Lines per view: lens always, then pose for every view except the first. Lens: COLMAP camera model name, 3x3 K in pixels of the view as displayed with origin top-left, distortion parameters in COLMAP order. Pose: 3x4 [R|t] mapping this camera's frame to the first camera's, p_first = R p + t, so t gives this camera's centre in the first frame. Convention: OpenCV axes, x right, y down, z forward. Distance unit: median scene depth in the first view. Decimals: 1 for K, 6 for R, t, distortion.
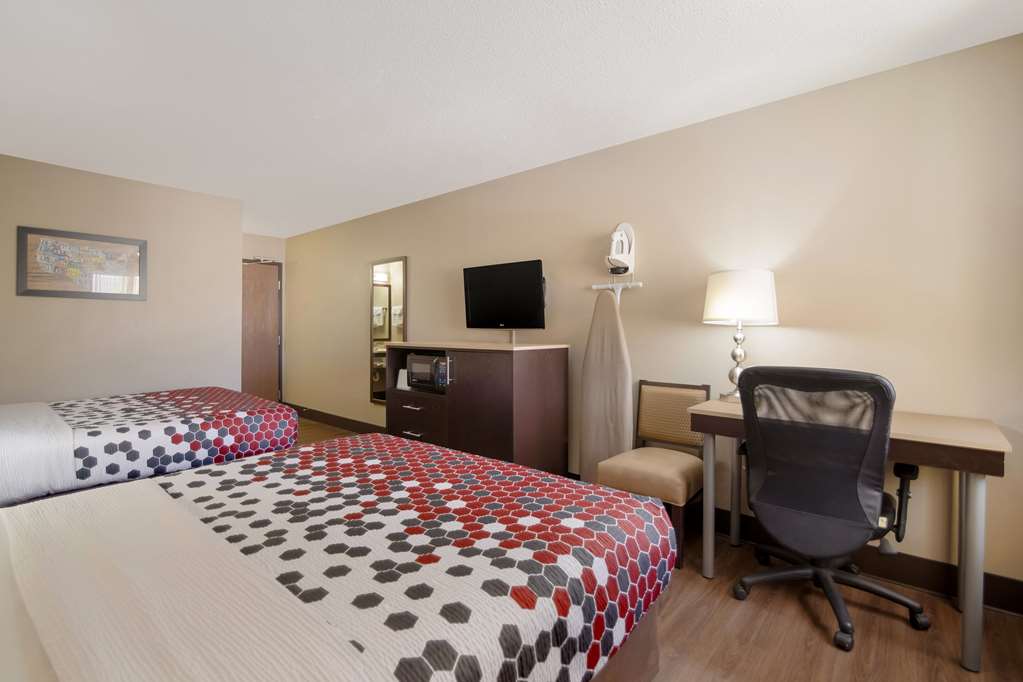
lens RADIAL K [[480.1, 0, 512.9], [0, 480.1, 330.7], [0, 0, 1]] dist [-0.016555, -0.000137]
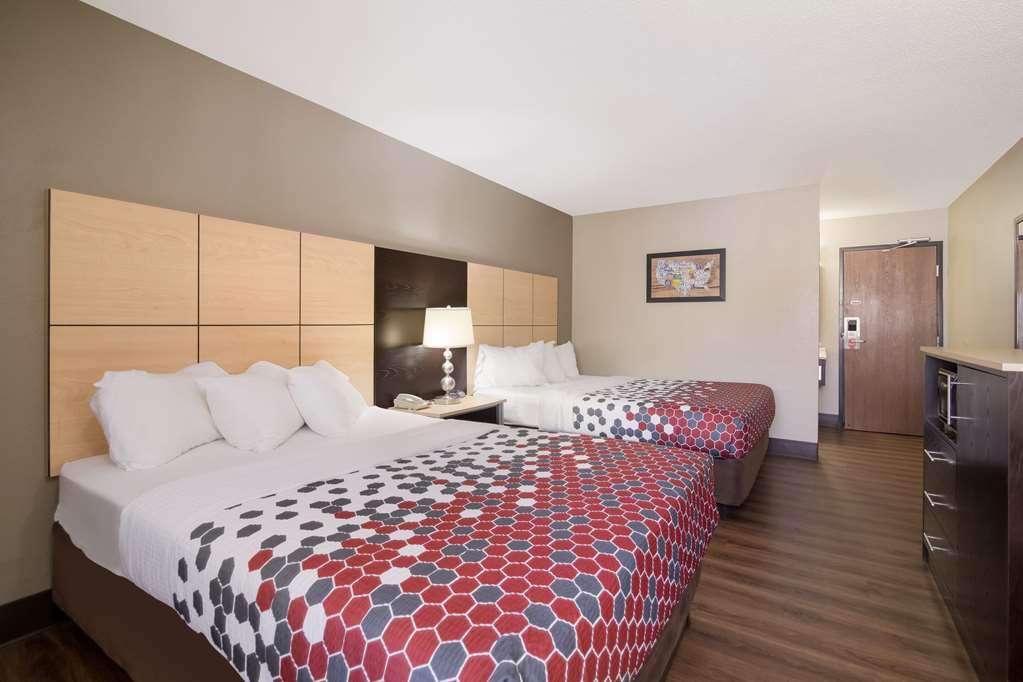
lens RADIAL K [[480.1, 0, 512.9], [0, 480.1, 330.7], [0, 0, 1]] dist [-0.016555, -0.000137]
pose [[0.104385, 0.007975, -0.994505, 0.770159], [-0.009277, 0.999932, 0.007045, 0.009459], [0.994494, 0.008490, 0.104452, 0.959611]]
